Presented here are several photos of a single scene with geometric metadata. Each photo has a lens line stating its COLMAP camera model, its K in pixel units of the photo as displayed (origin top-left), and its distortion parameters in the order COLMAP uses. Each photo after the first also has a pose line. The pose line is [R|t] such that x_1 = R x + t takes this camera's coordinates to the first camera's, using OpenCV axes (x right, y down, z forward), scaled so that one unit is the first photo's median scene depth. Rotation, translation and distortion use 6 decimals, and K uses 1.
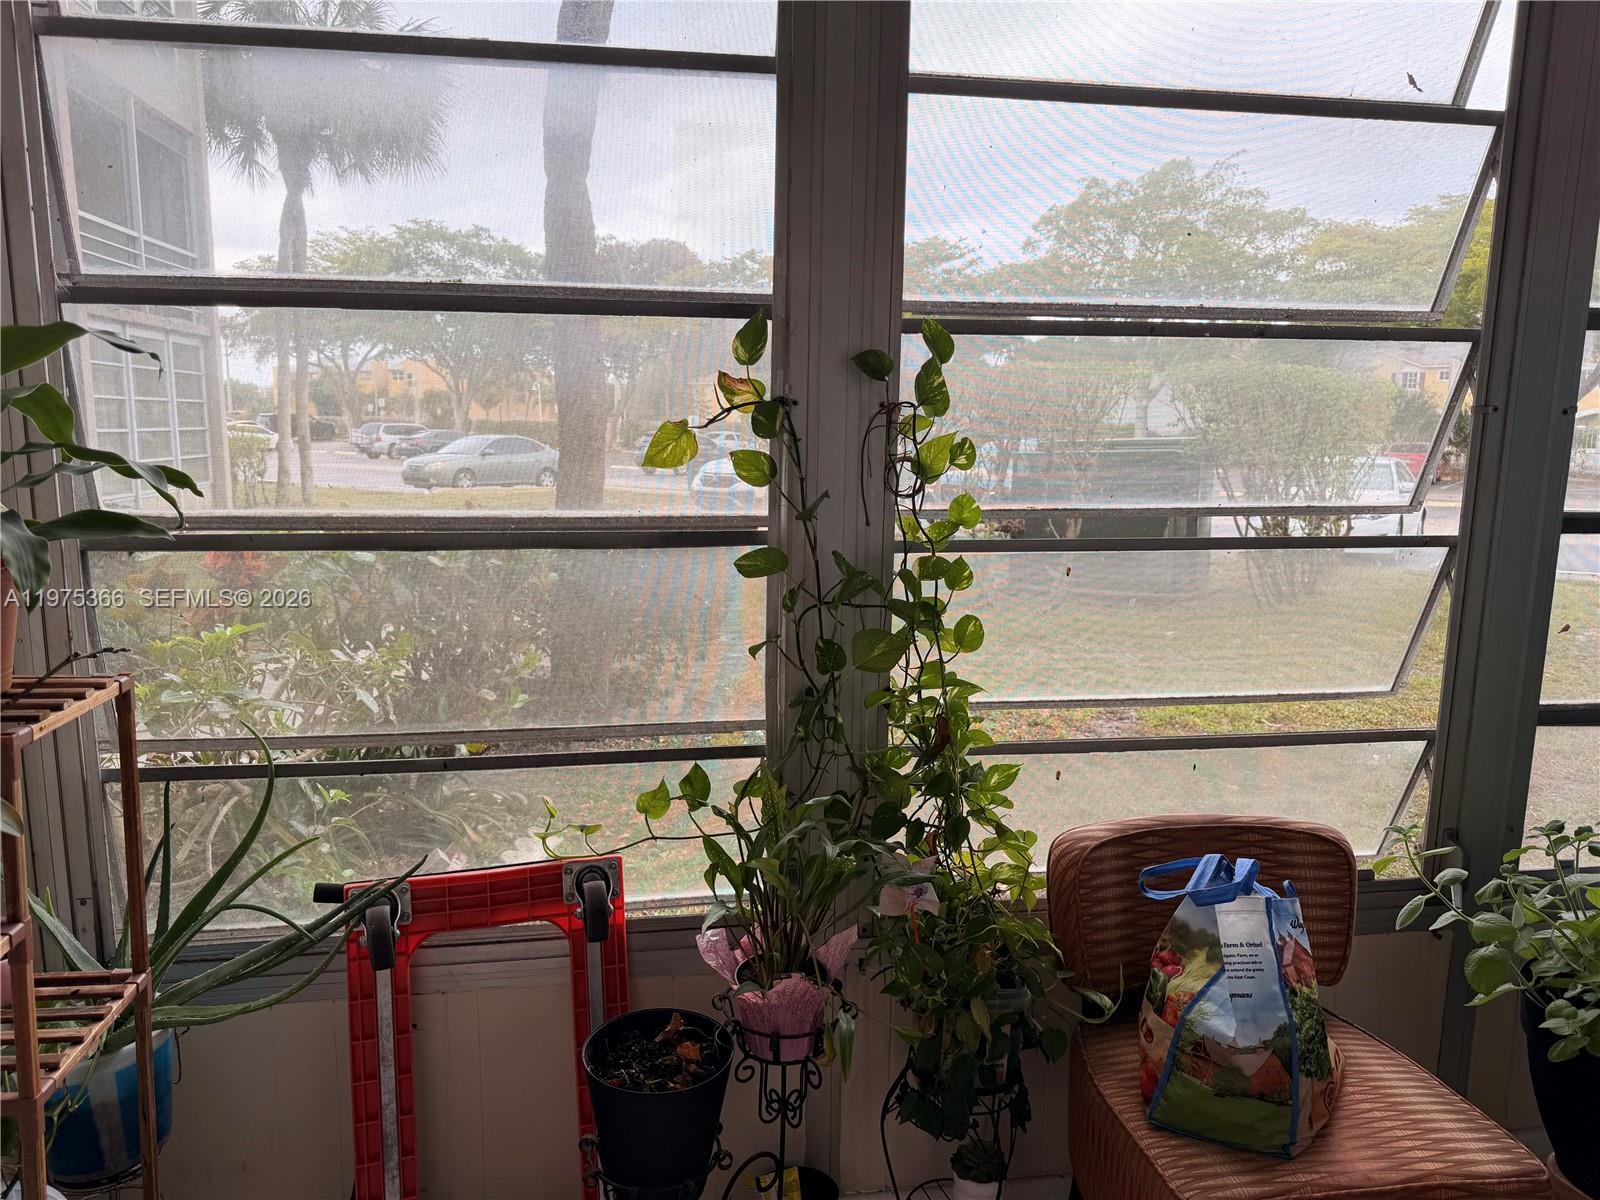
lens RADIAL K [[1117.2, 0, 801.2], [0, 1117.2, 591.7], [0, 0, 1]] dist [0.004239, -0.002128]
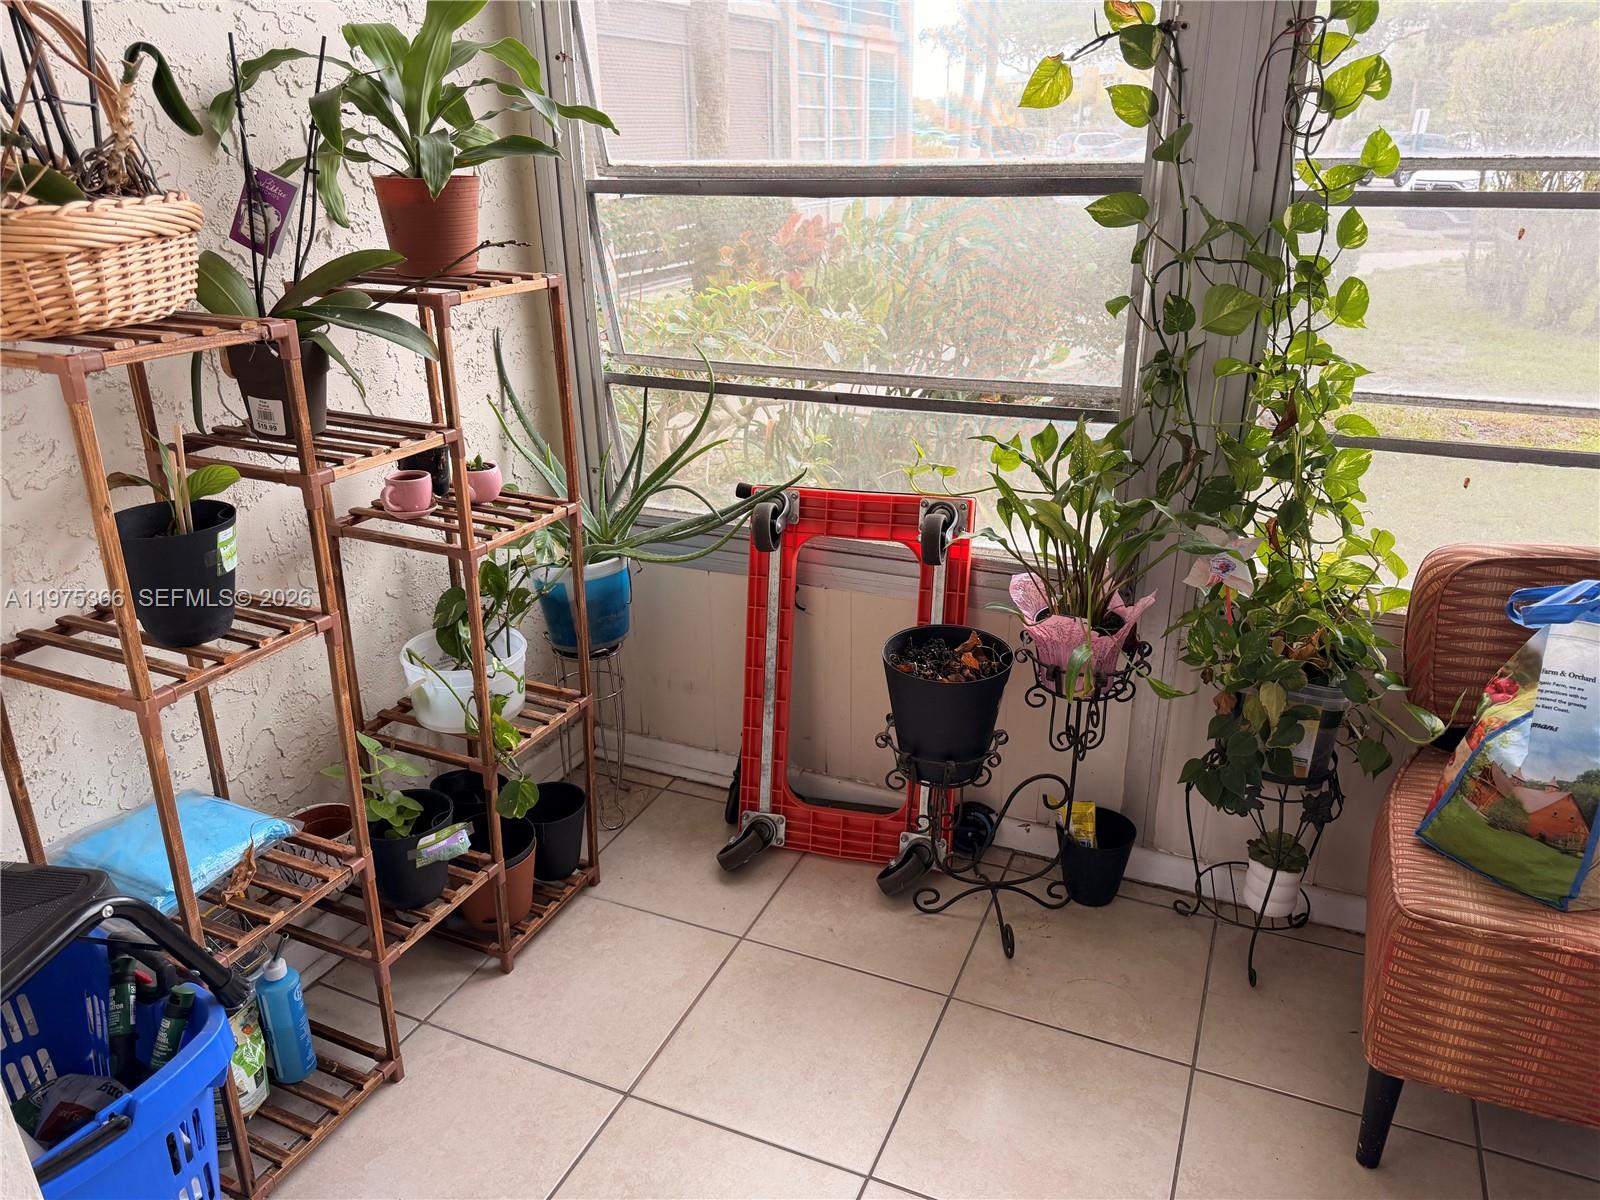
lens RADIAL K [[1117.2, 0, 805.2], [0, 1117.2, 607.1], [0, 0, 1]] dist [0.004239, -0.002128]
pose [[0.842170, 0.188769, -0.505090, 0.284508], [-0.055847, 0.962217, 0.266496, 0.060855], [0.536312, -0.196228, 0.820892, -0.005548]]
